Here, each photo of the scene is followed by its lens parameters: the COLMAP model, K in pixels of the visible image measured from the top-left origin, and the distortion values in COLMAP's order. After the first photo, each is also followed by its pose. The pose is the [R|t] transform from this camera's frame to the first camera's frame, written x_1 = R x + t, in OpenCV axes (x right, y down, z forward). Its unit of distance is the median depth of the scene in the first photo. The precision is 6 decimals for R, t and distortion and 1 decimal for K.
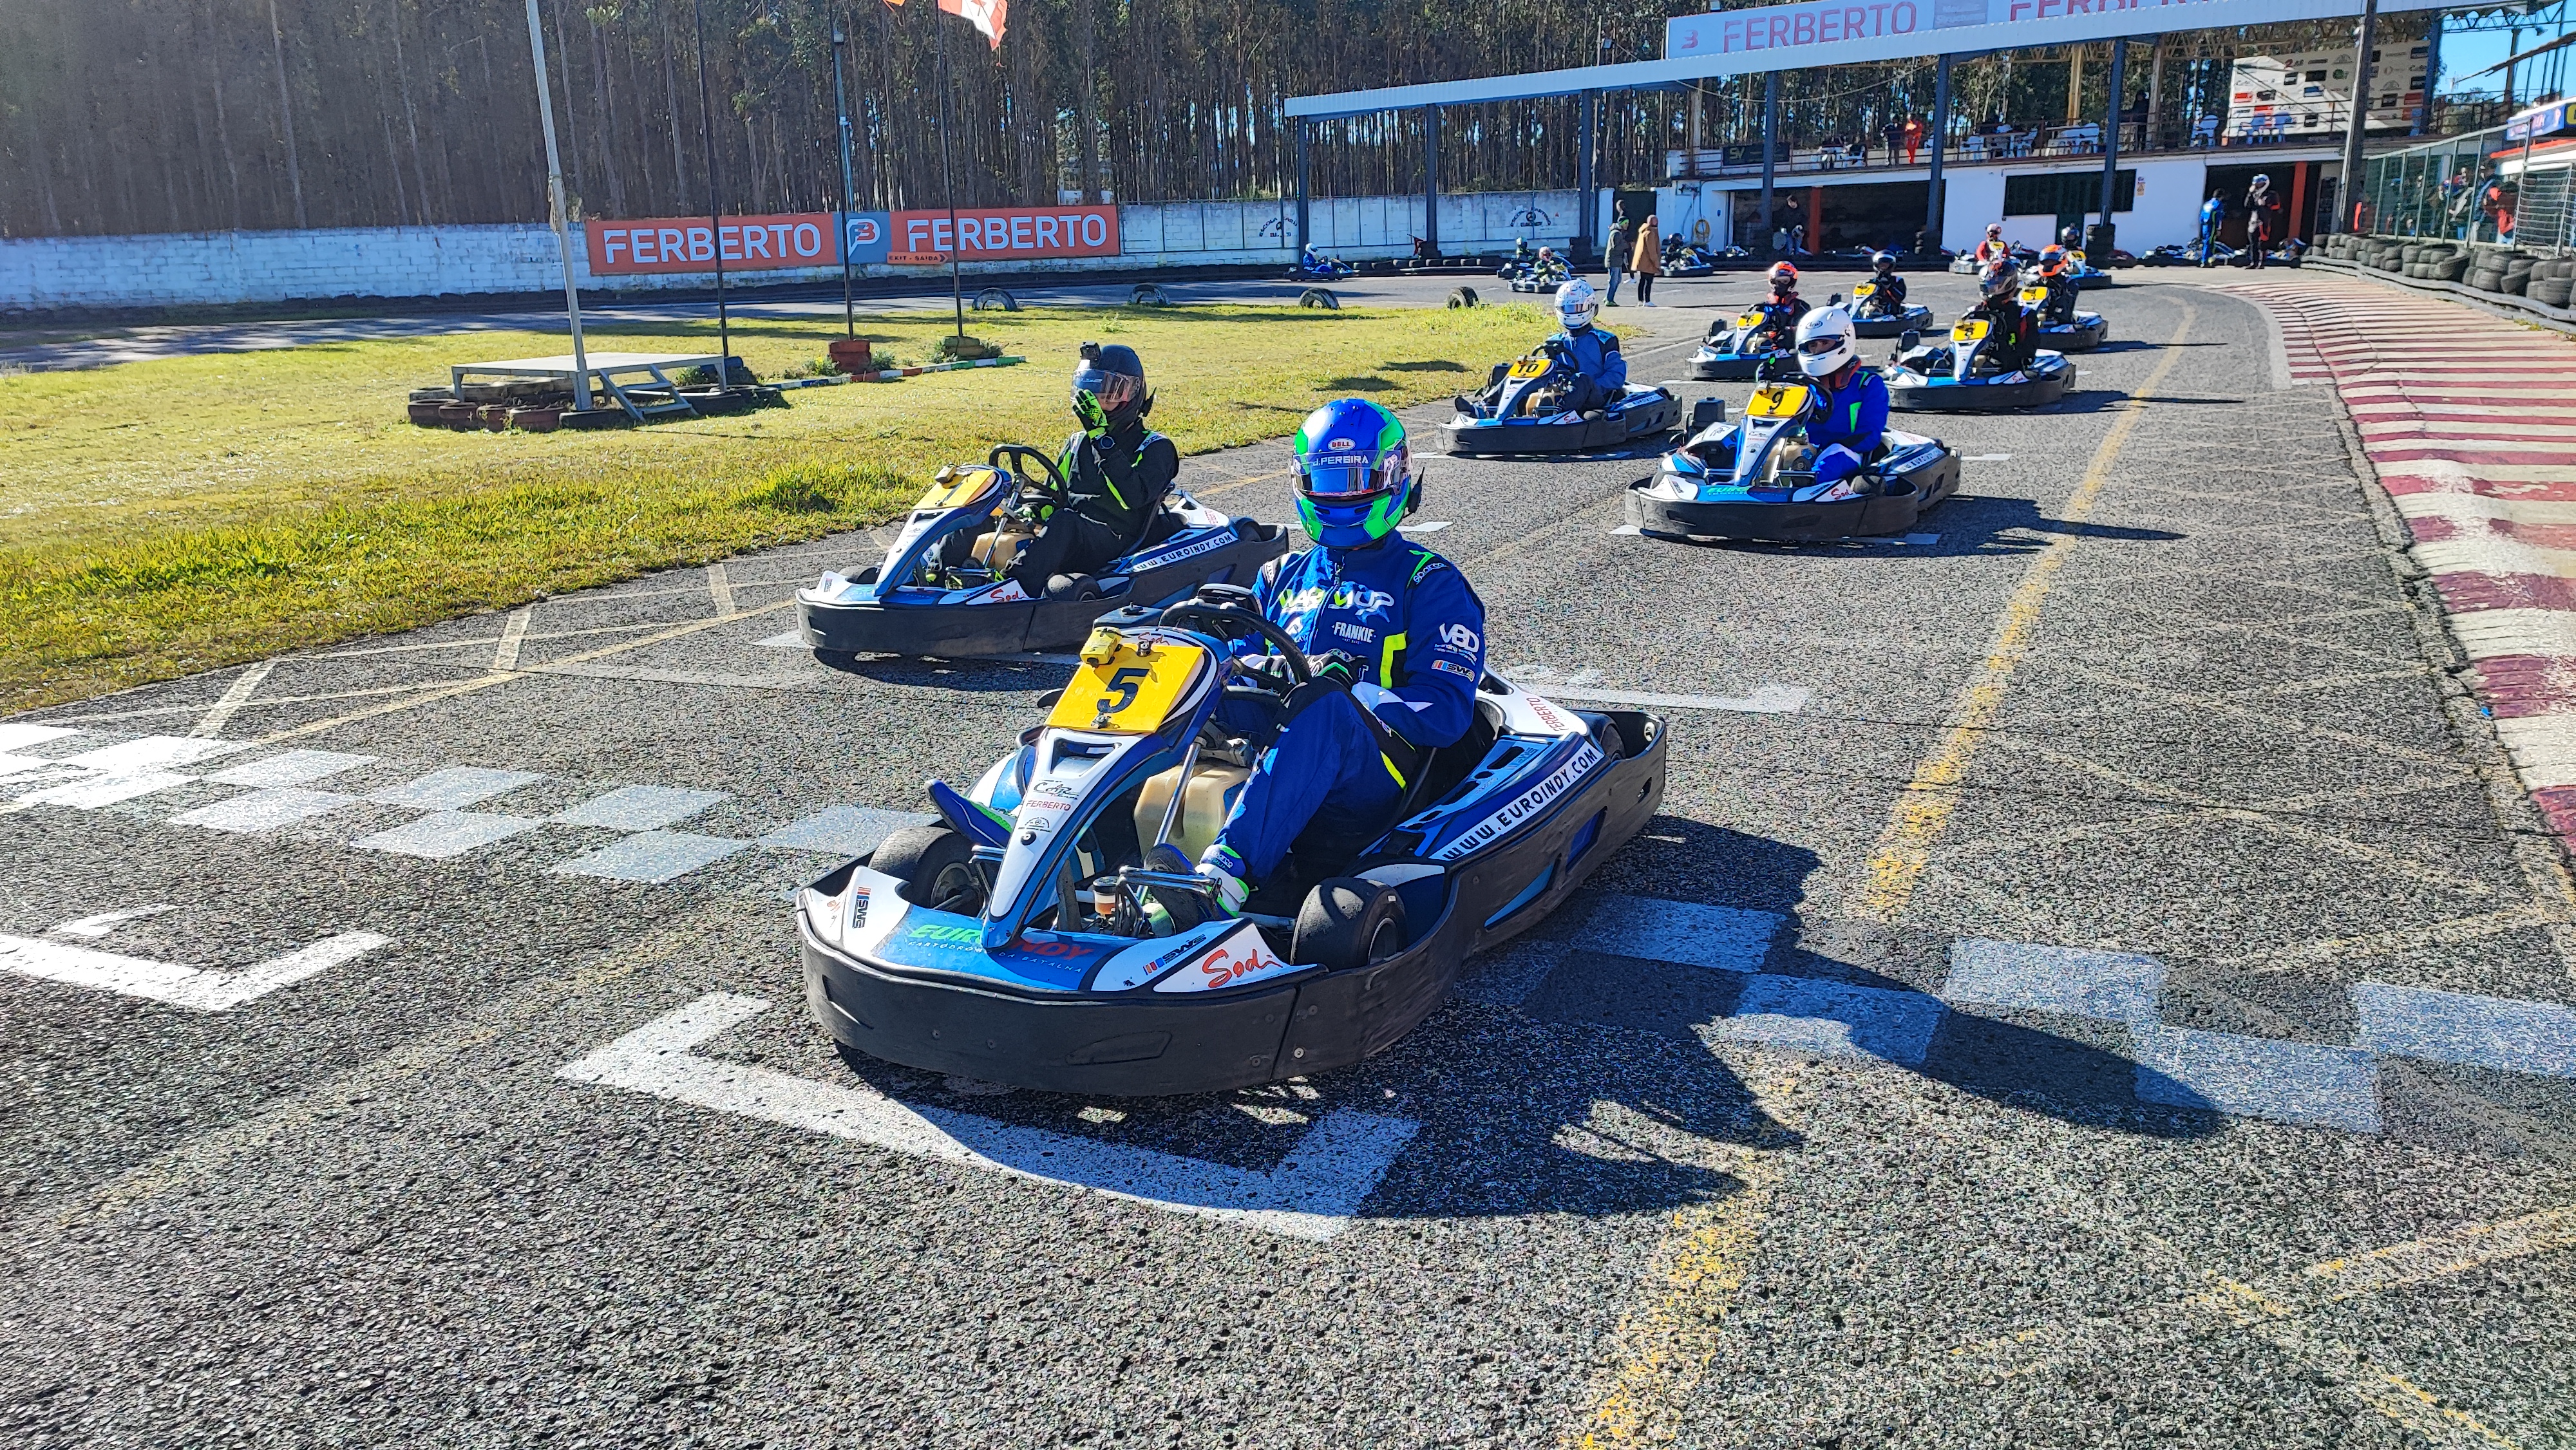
lens RADIAL K [[1871.4, 0, 1291.6], [0, 1871.4, 733.6], [0, 0, 1]] dist [0.048272, -0.046638]
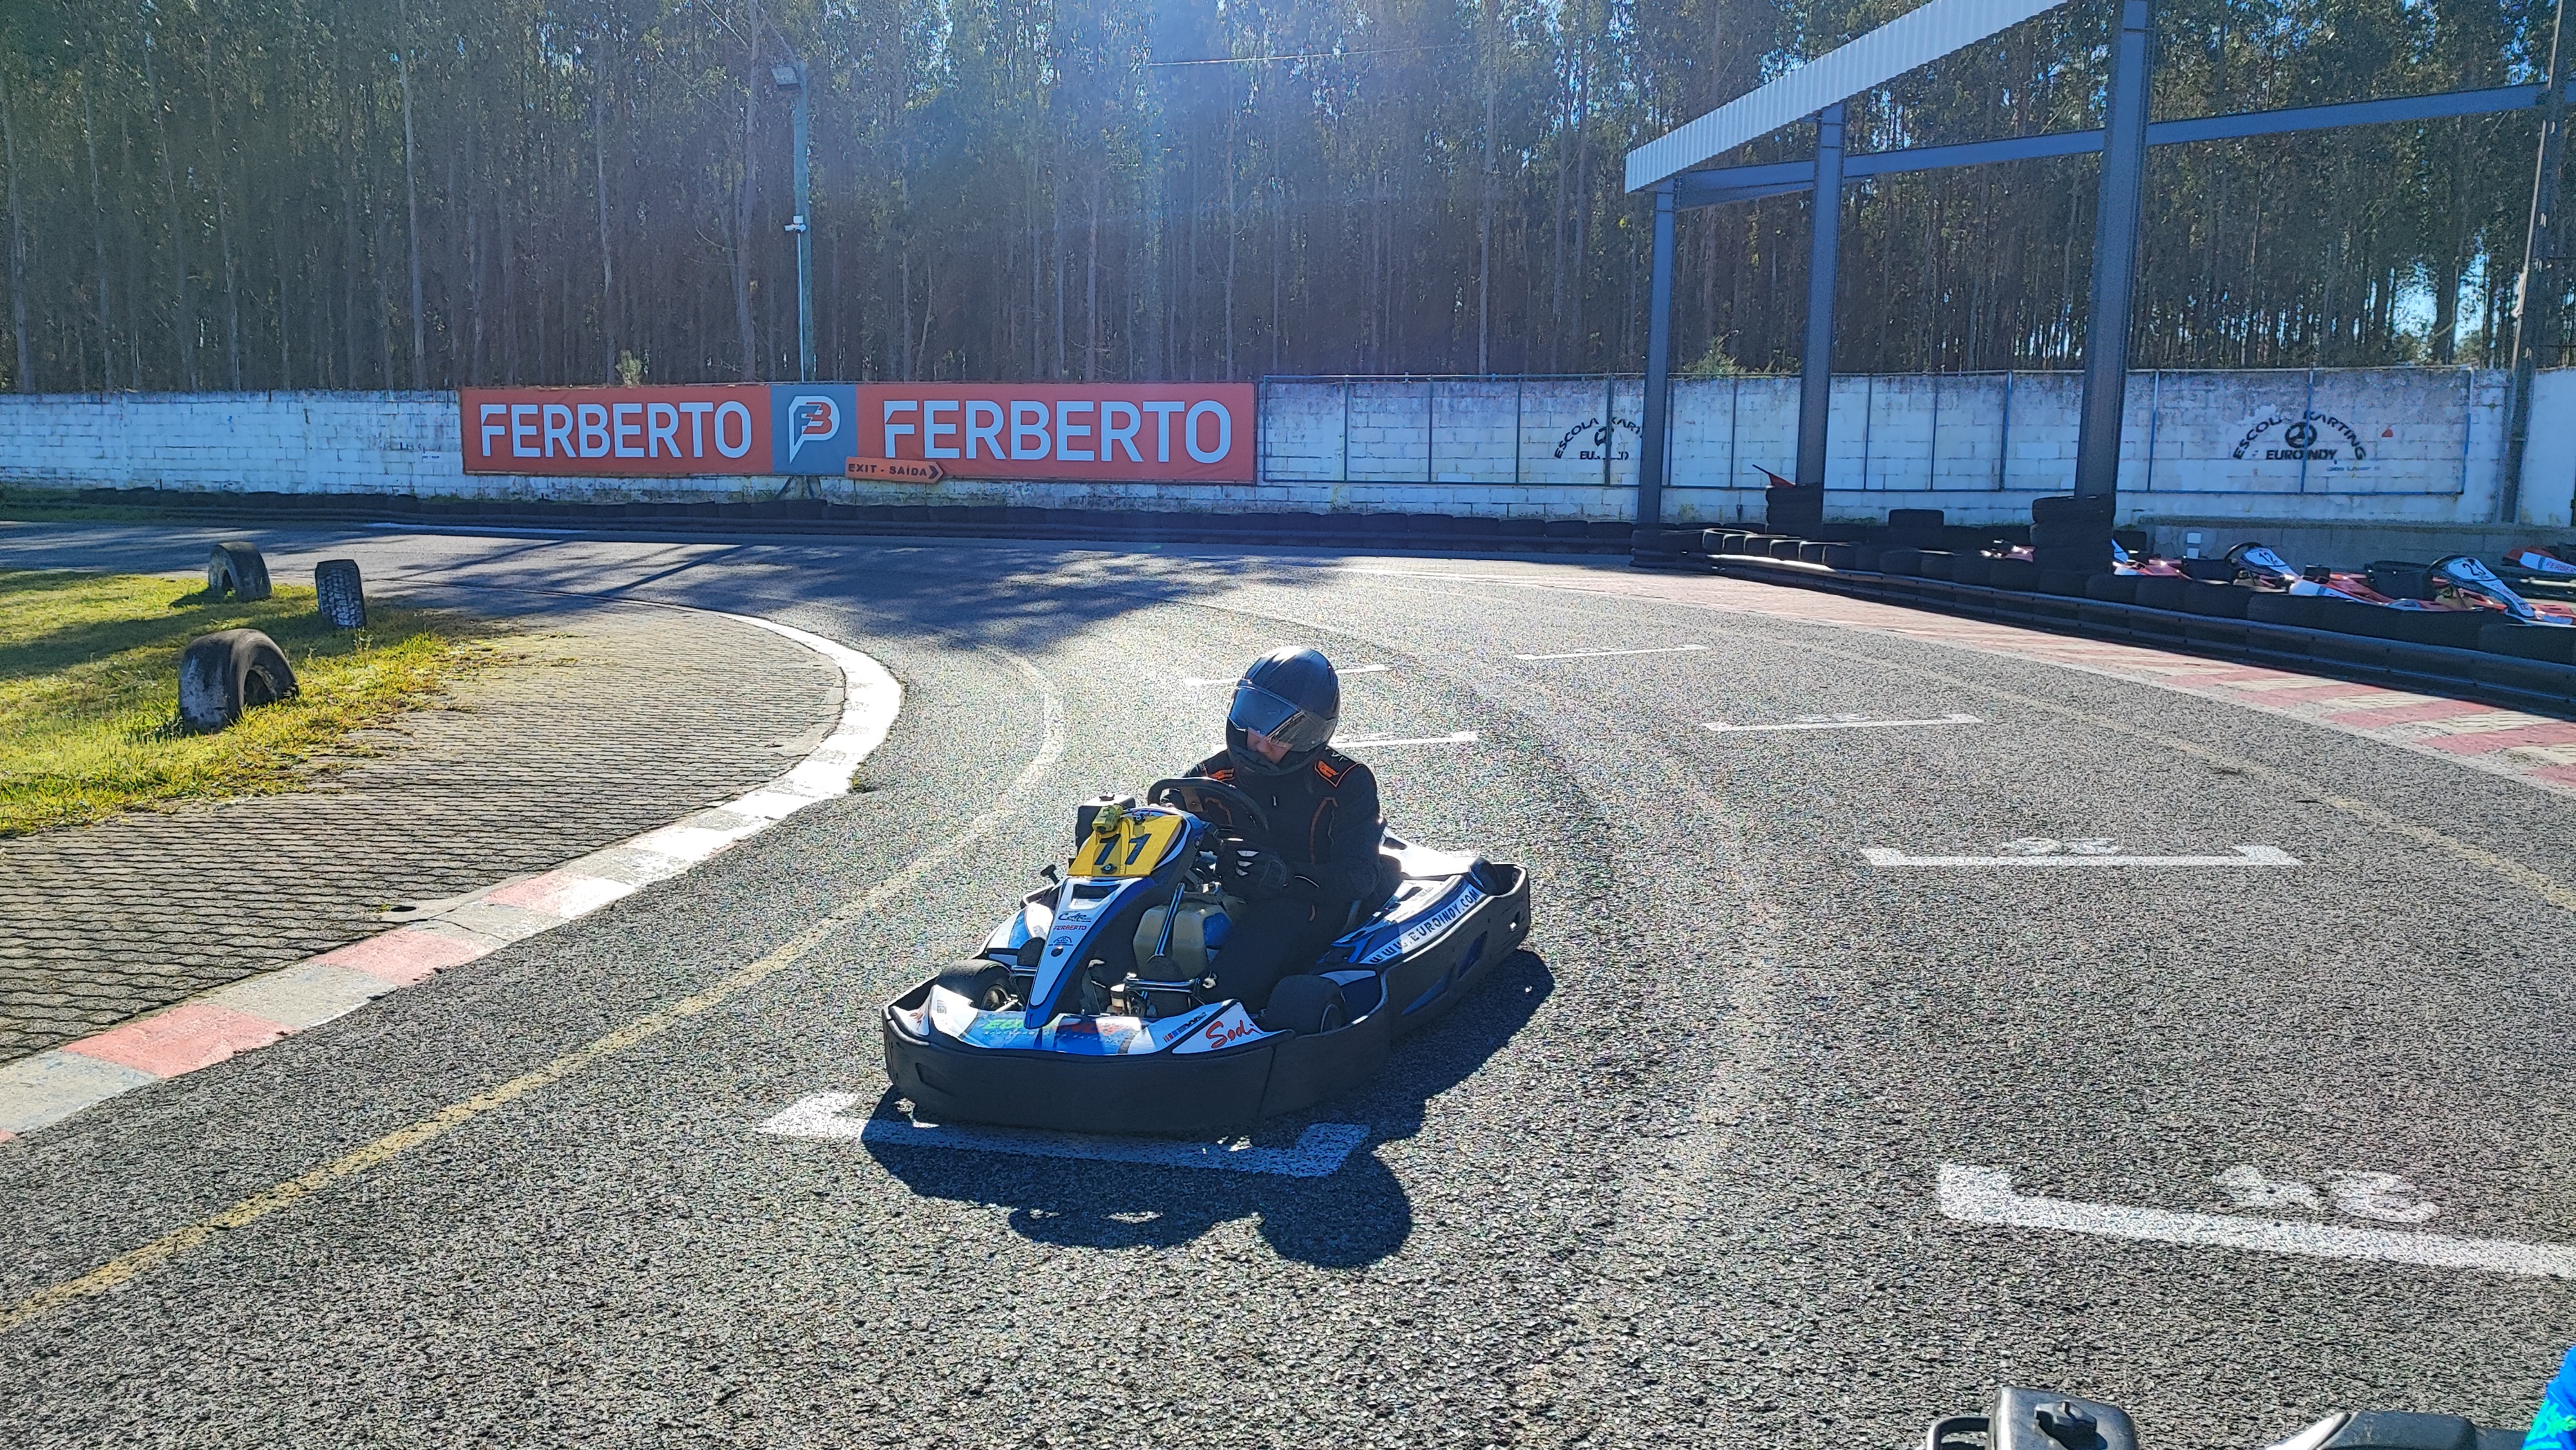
lens RADIAL K [[1865.4, 0, 1269.0], [0, 1865.4, 709.7], [0, 0, 1]] dist [0.048311, -0.050153]
pose [[0.796674, 0.121789, -0.592012, 0.217182], [-0.187723, 0.980906, -0.050828, -0.184825], [0.574518, 0.151627, 0.804324, 0.664197]]
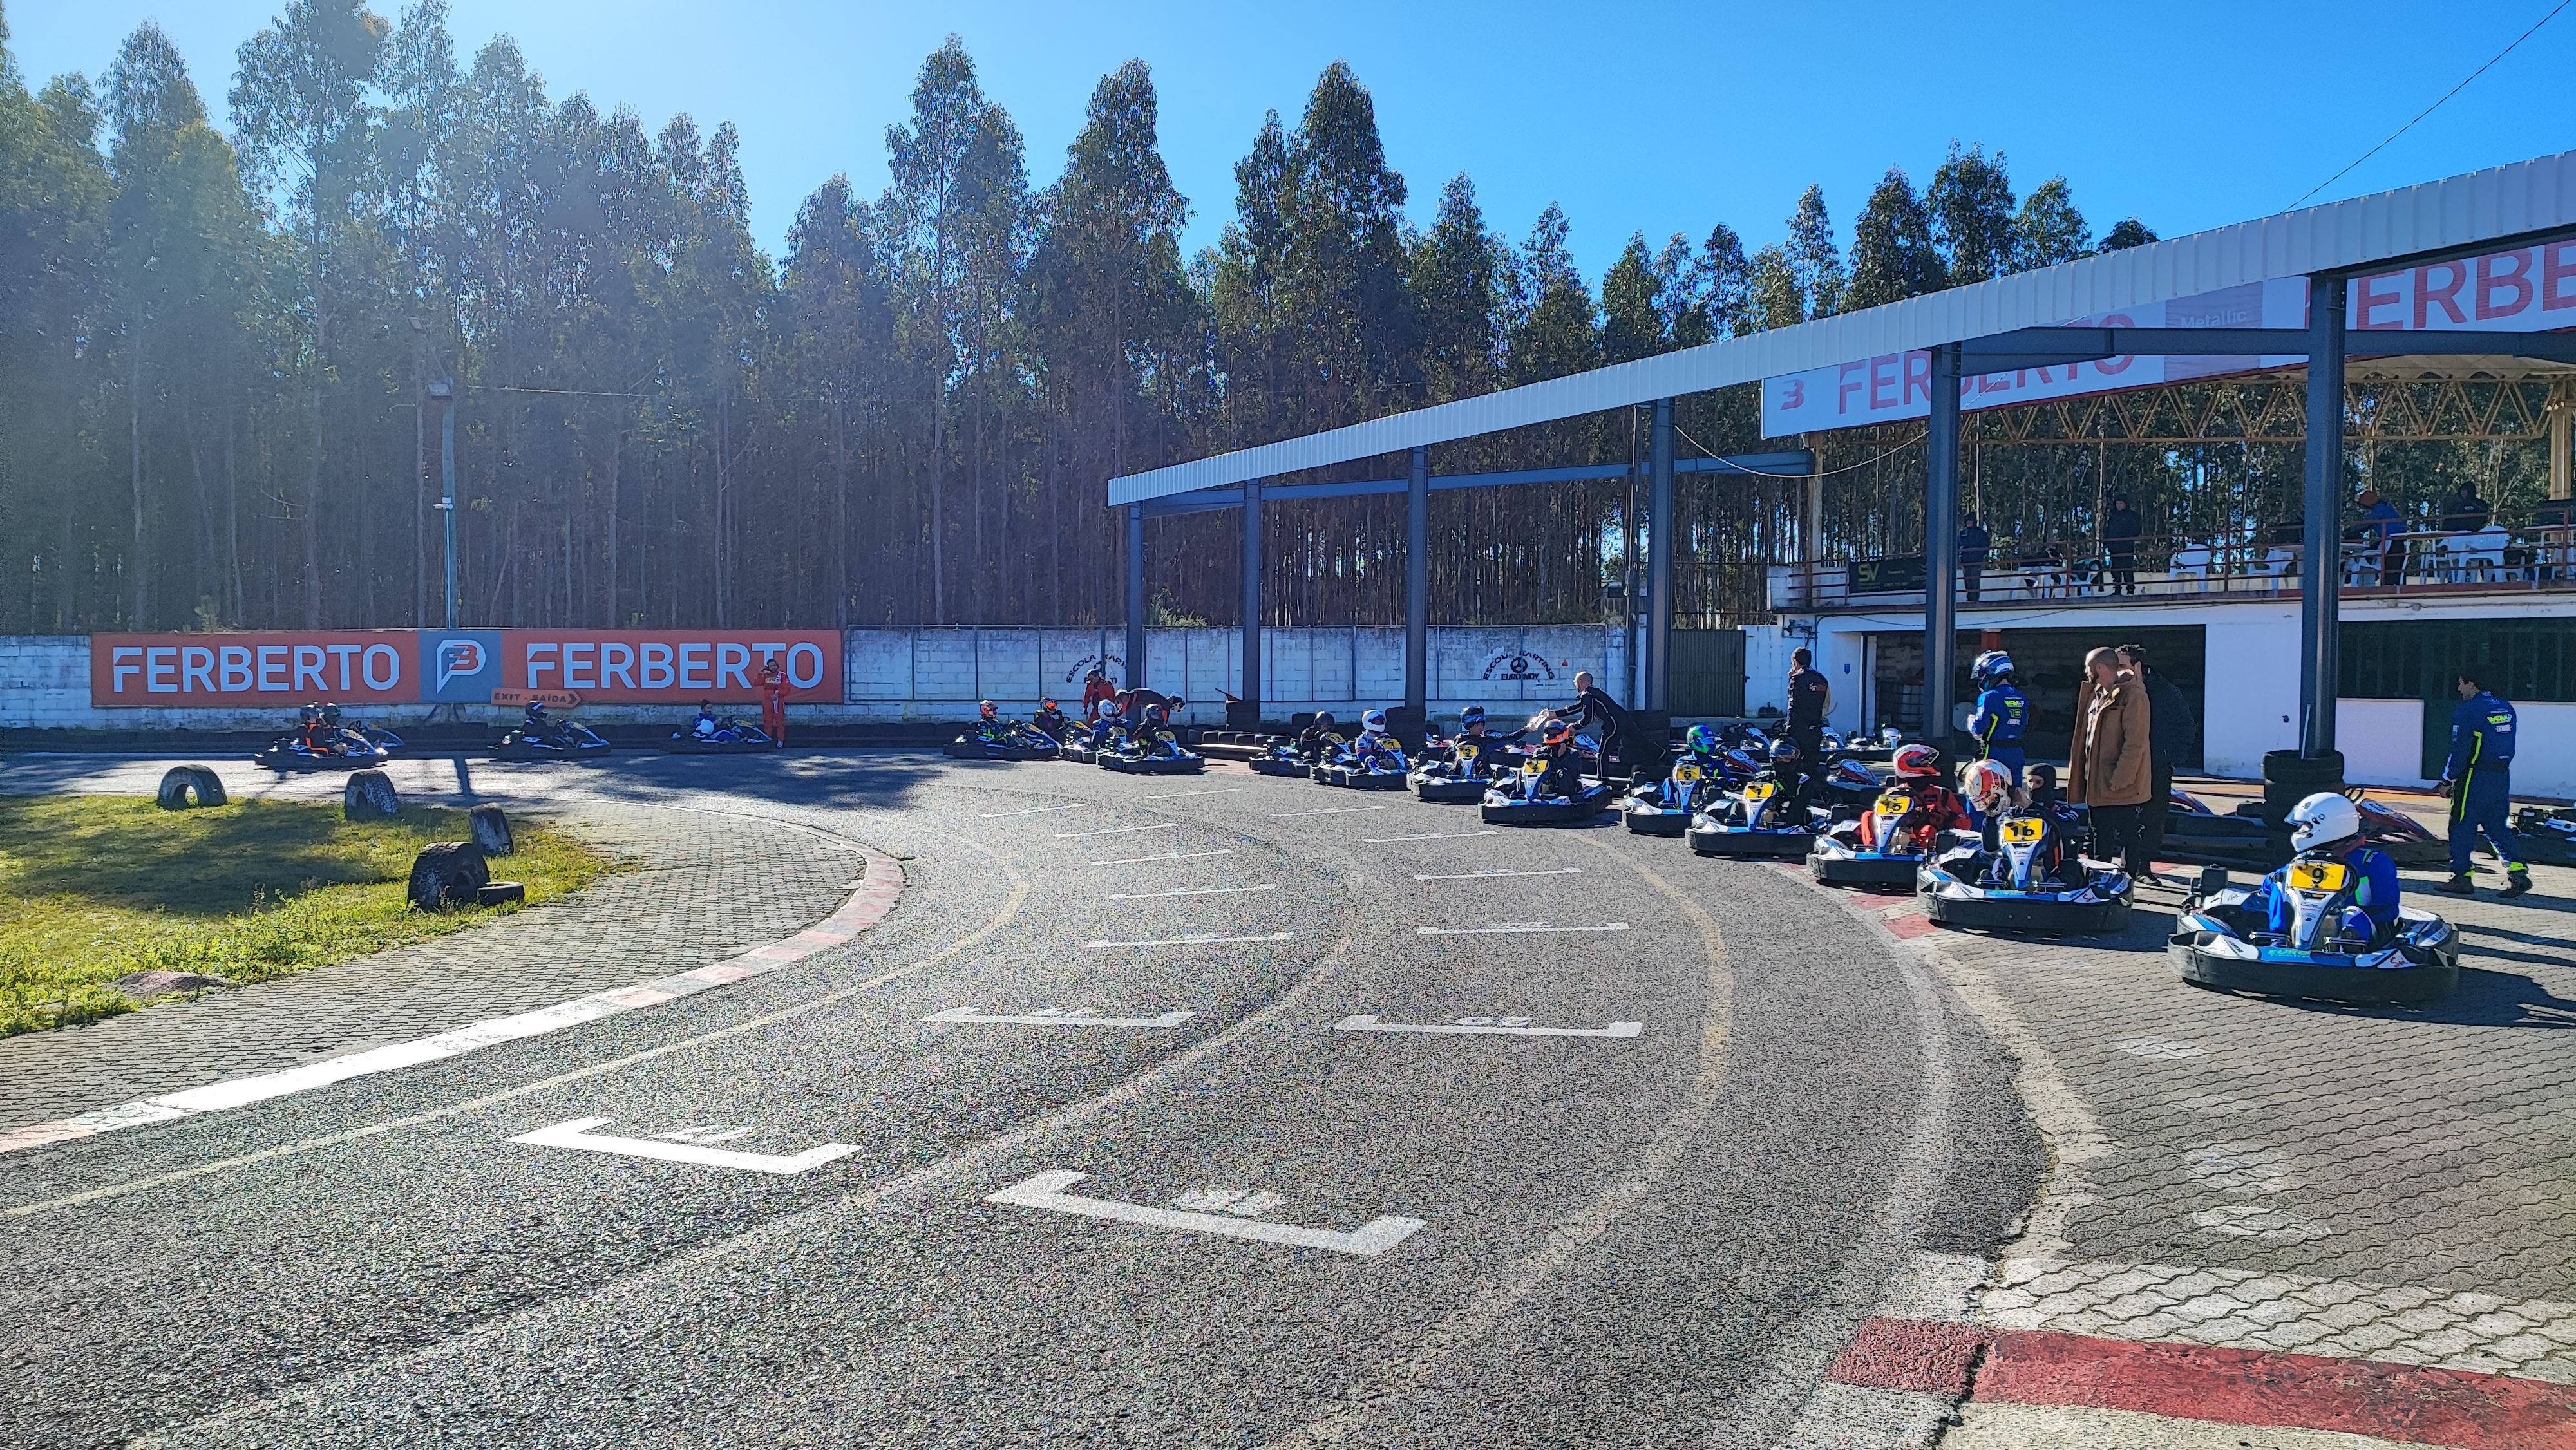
lens RADIAL K [[1877.2, 0, 1275.5], [0, 1877.2, 707.0], [0, 0, 1]] dist [0.049464, -0.015947]
pose [[0.955284, 0.038040, -0.293234, 0.262492], [-0.103771, 0.971745, -0.212000, -0.137680], [0.276884, 0.232949, 0.932239, 0.455853]]
